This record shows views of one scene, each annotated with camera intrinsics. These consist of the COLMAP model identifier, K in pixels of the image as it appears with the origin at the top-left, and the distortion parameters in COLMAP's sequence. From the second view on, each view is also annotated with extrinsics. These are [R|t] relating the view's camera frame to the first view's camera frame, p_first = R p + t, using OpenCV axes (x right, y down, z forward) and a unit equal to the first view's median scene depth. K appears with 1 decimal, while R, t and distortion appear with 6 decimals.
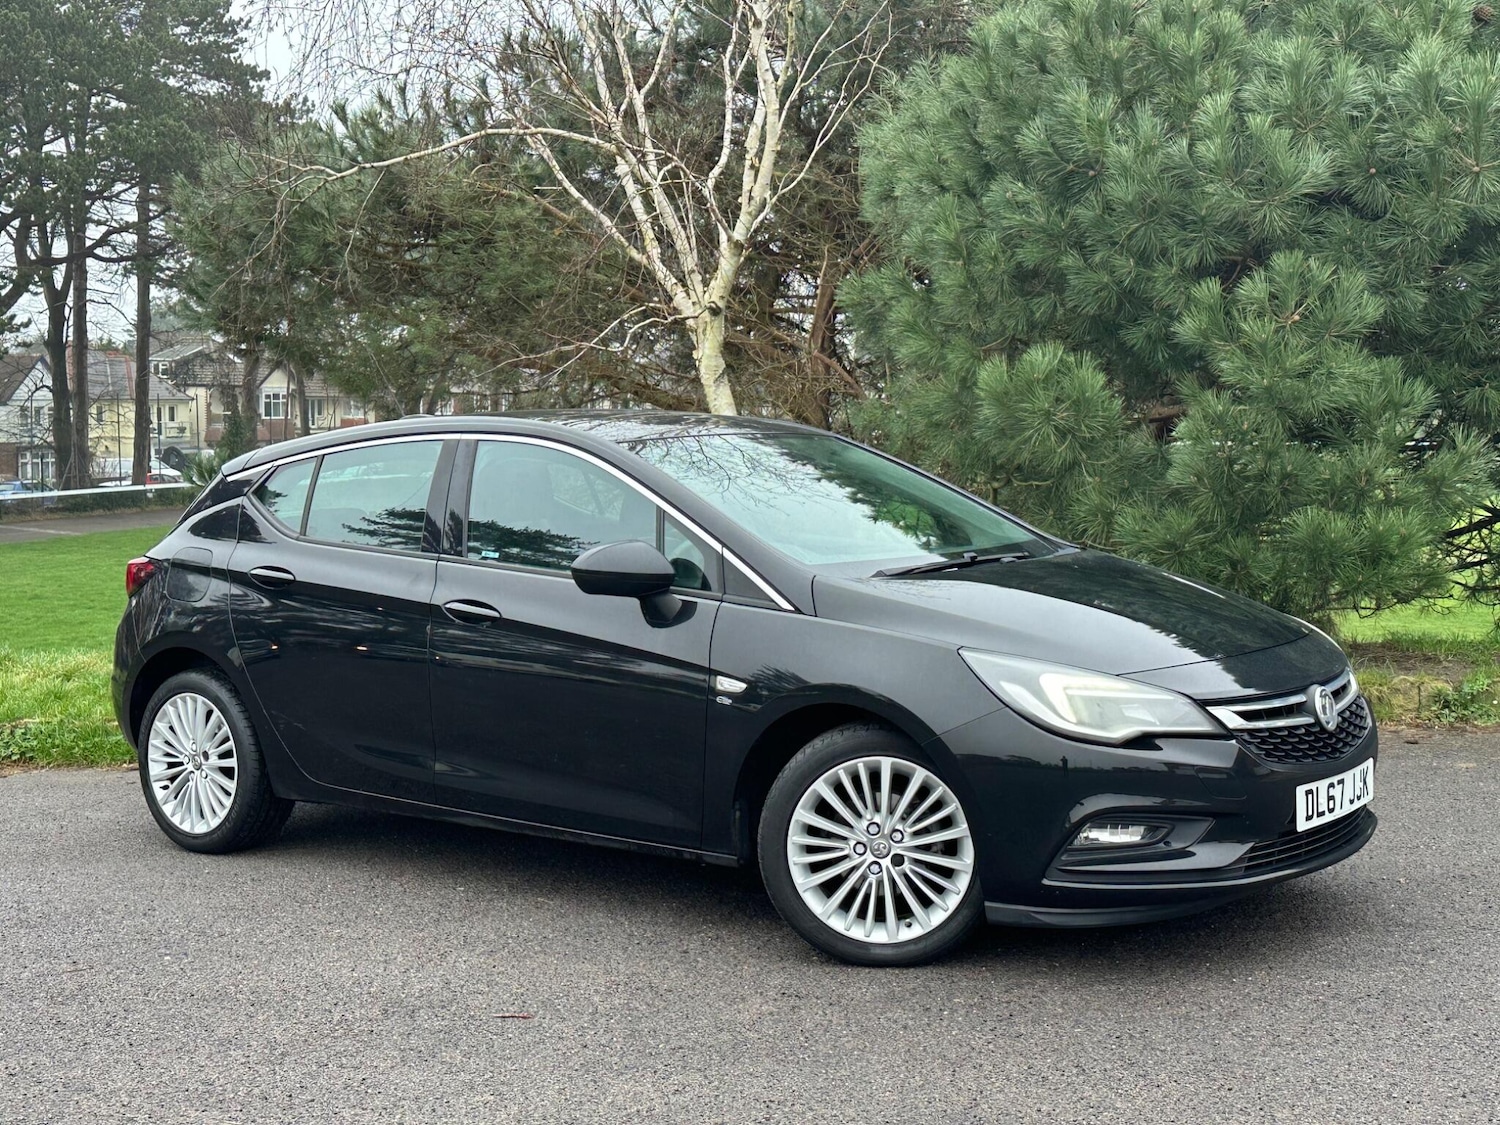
lens RADIAL K [[1917.8, 0, 737.2], [0, 1917.8, 580.5], [0, 0, 1]] dist [0.087081, 0.000000]
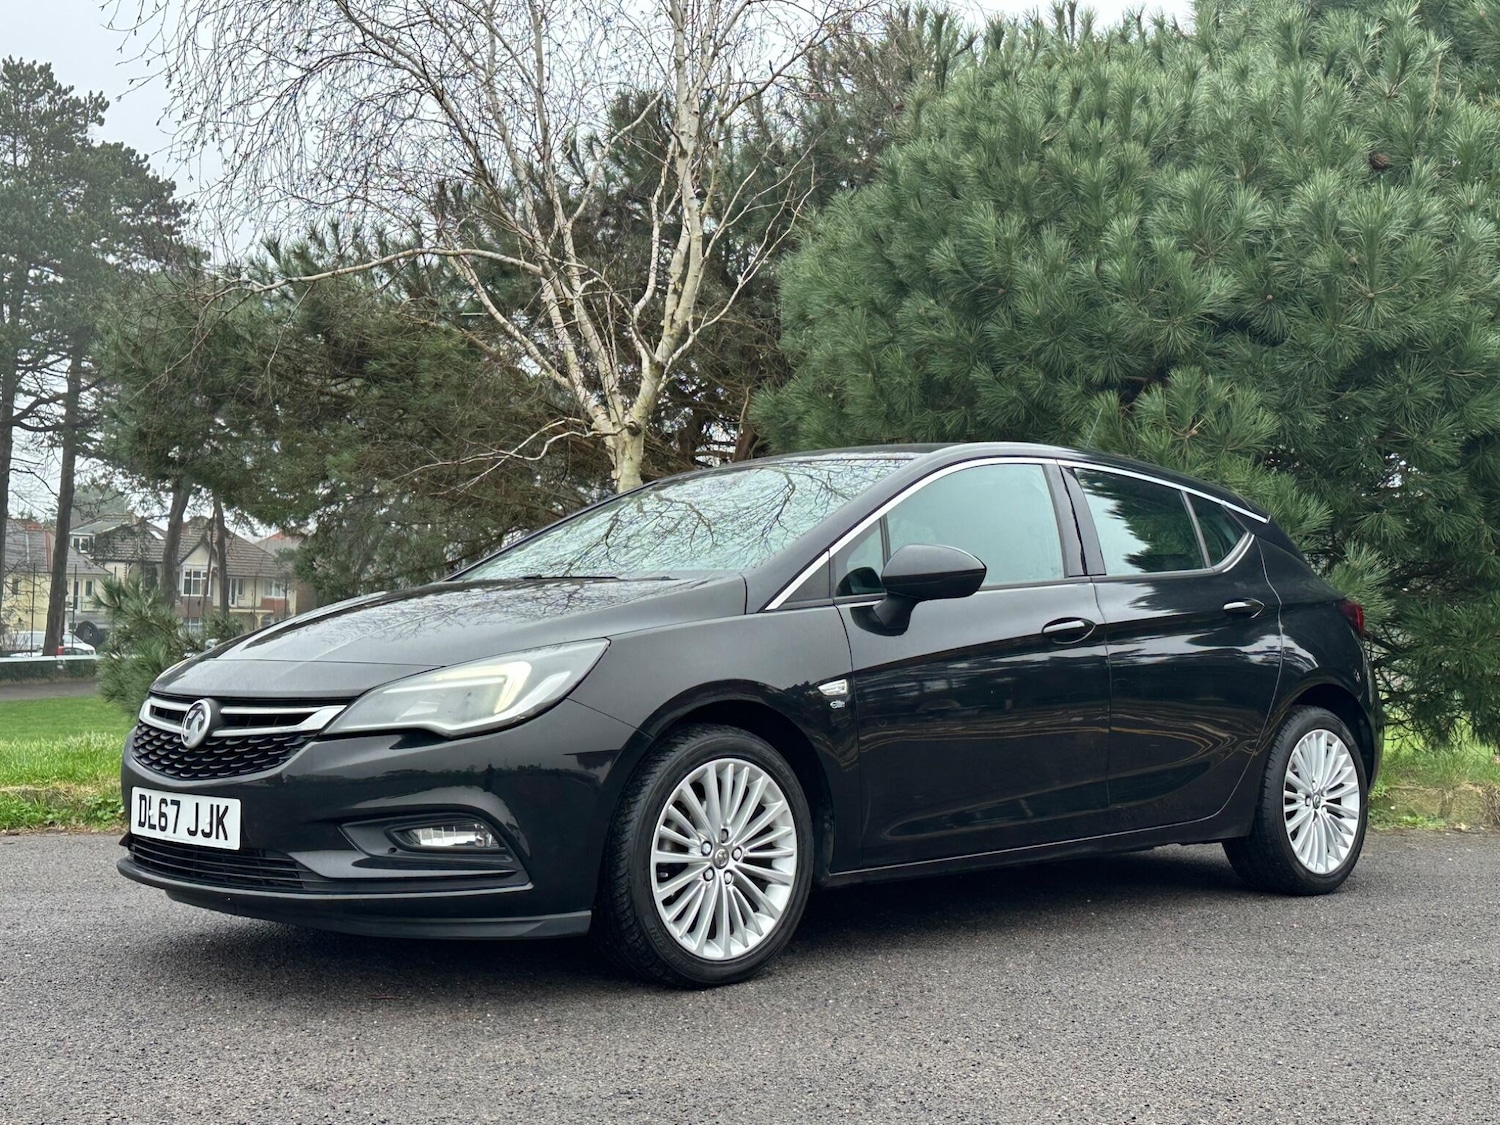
lens RADIAL K [[1917.8, 0, 728.9], [0, 1917.8, 582.3], [0, 0, 1]] dist [0.087081, 0.000000]
pose [[0.998841, 0.033267, 0.034779, 0.005988], [-0.029421, 0.993952, -0.105798, 0.044715], [-0.038088, 0.104652, 0.993779, 0.002164]]
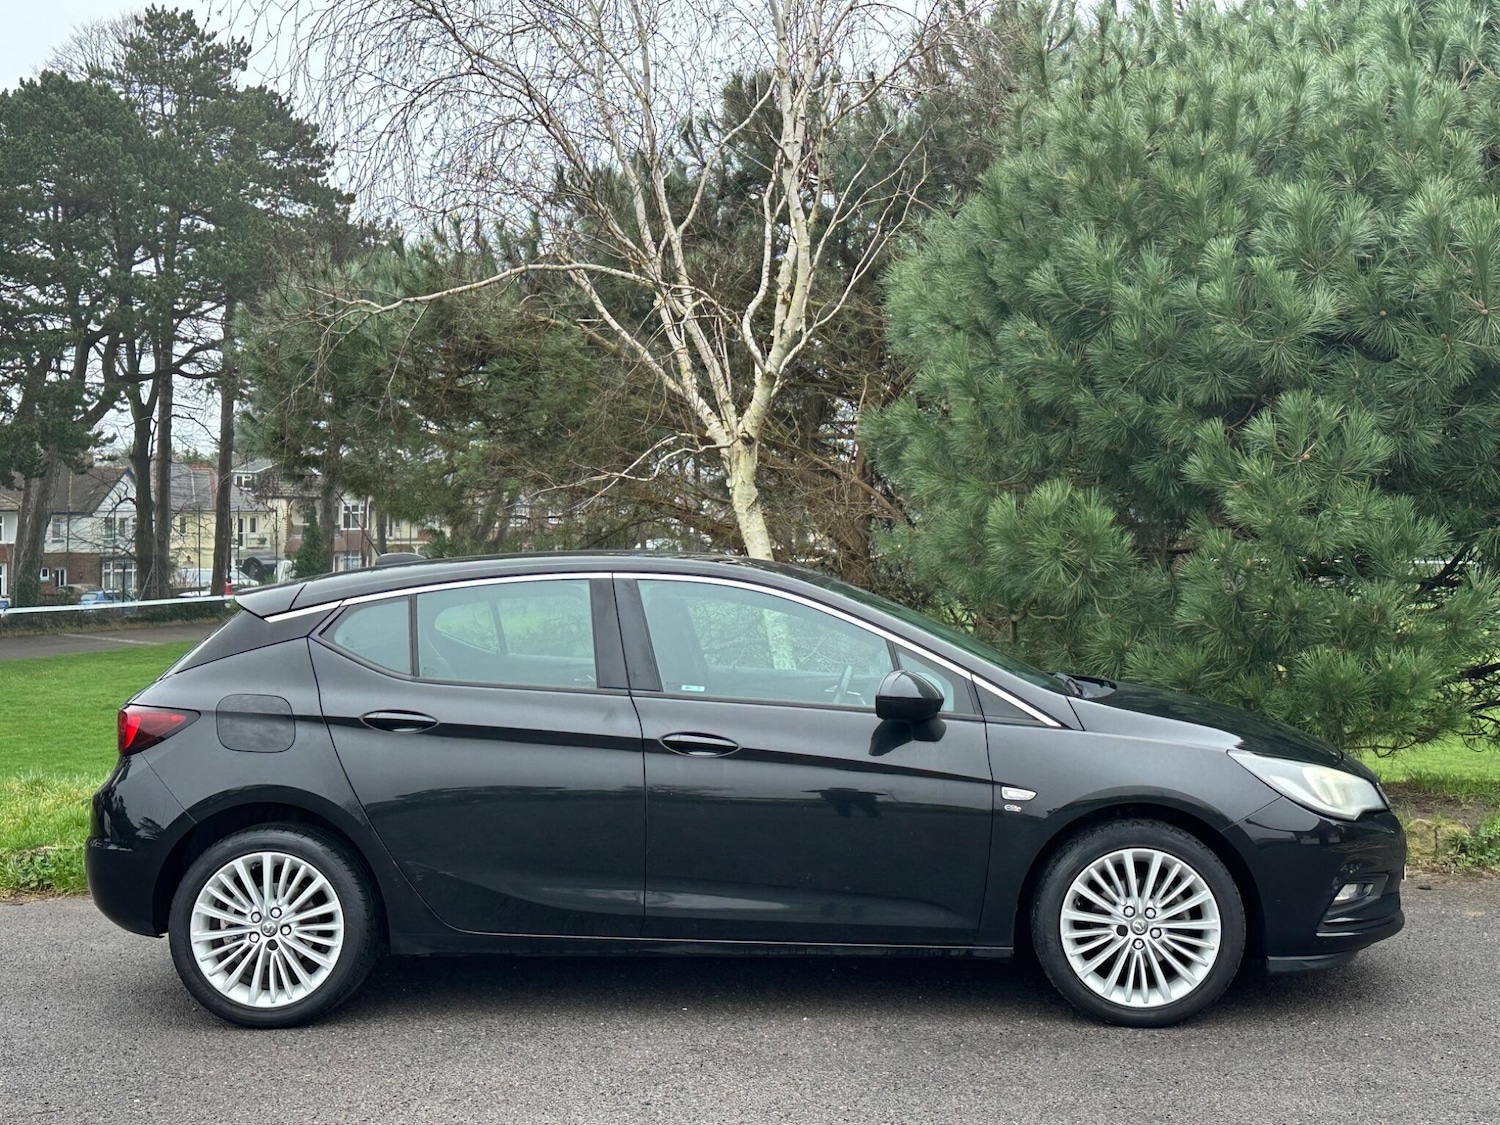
lens RADIAL K [[1917.8, 0, 760.3], [0, 1917.8, 576.2], [0, 0, 1]] dist [0.087081, 0.000000]
pose [[0.999556, 0.005848, -0.029218, 0.025676], [-0.007580, 0.998198, -0.059526, -0.008737], [0.028817, 0.059721, 0.997799, -0.007523]]
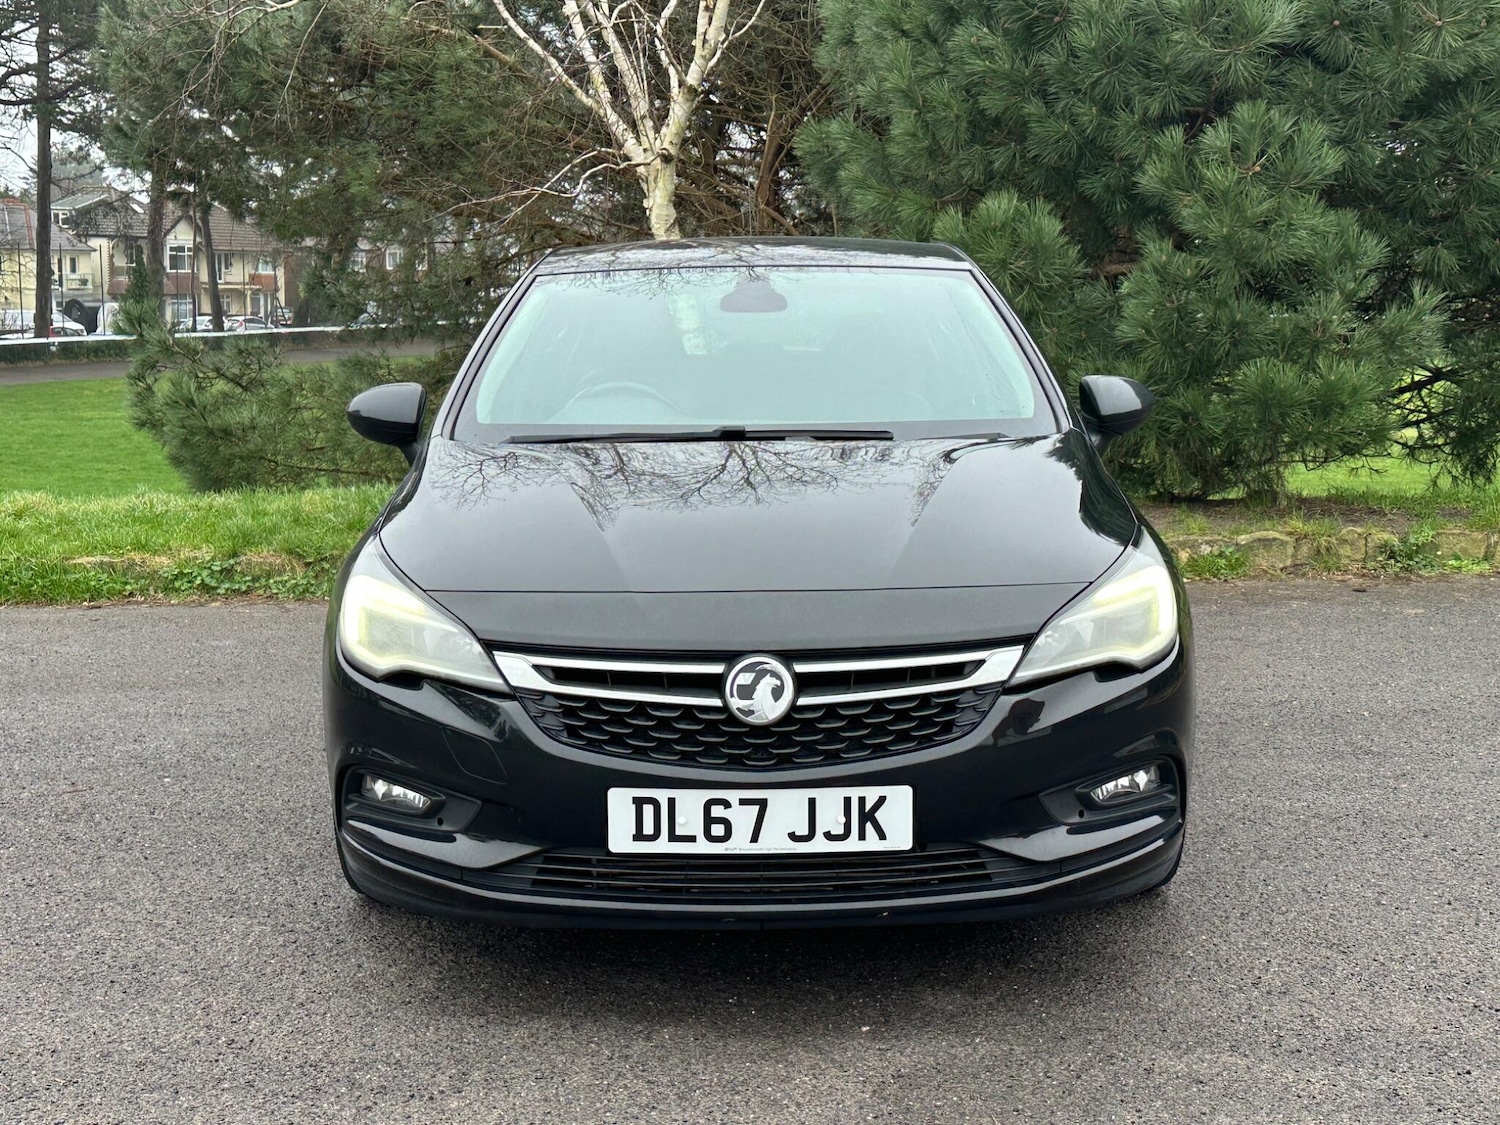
lens RADIAL K [[1917.8, 0, 731.6], [0, 1917.8, 586.6], [0, 0, 1]] dist [0.087081, 0.000000]
pose [[0.998992, 0.008970, 0.043984, -0.019911], [-0.012115, 0.997348, 0.071766, 0.008089], [-0.043224, -0.072227, 0.996451, -0.004102]]
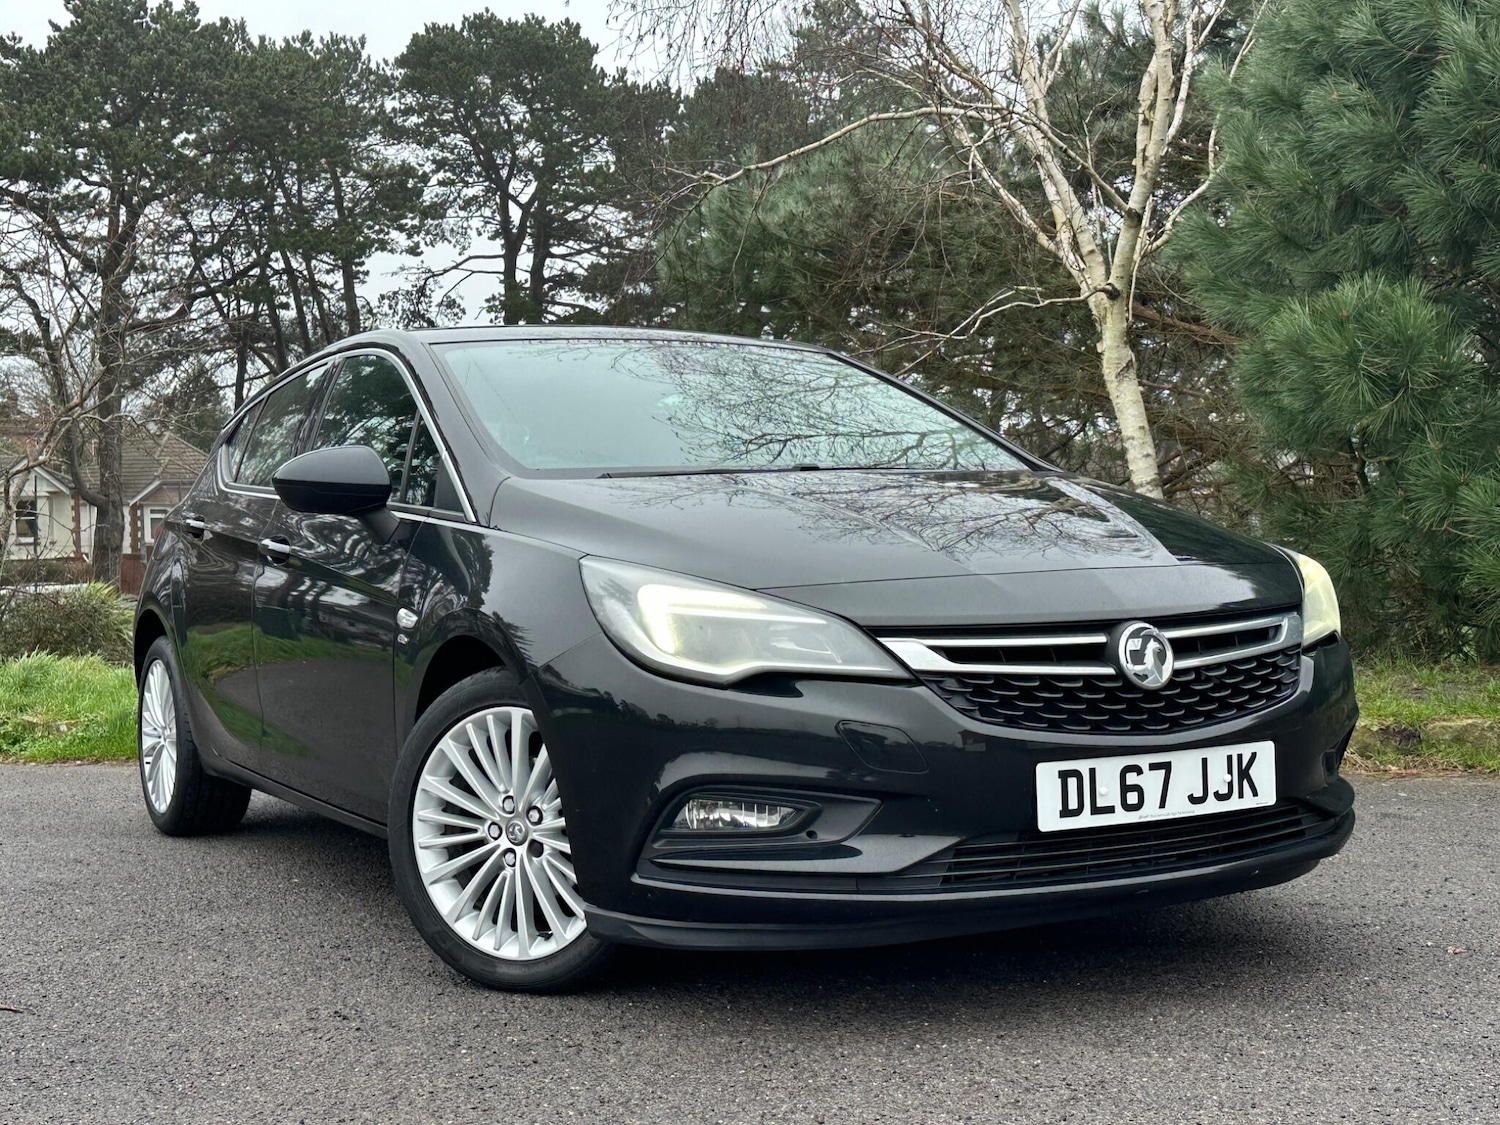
lens RADIAL K [[1917.8, 0, 741.4], [0, 1917.8, 581.9], [0, 0, 1]] dist [0.087081, 0.000000]
pose [[0.917391, -0.000806, -0.397986, 0.184034], [-0.017423, 0.998958, -0.042184, 0.029806], [0.397605, 0.045633, 0.916421, 0.142345]]
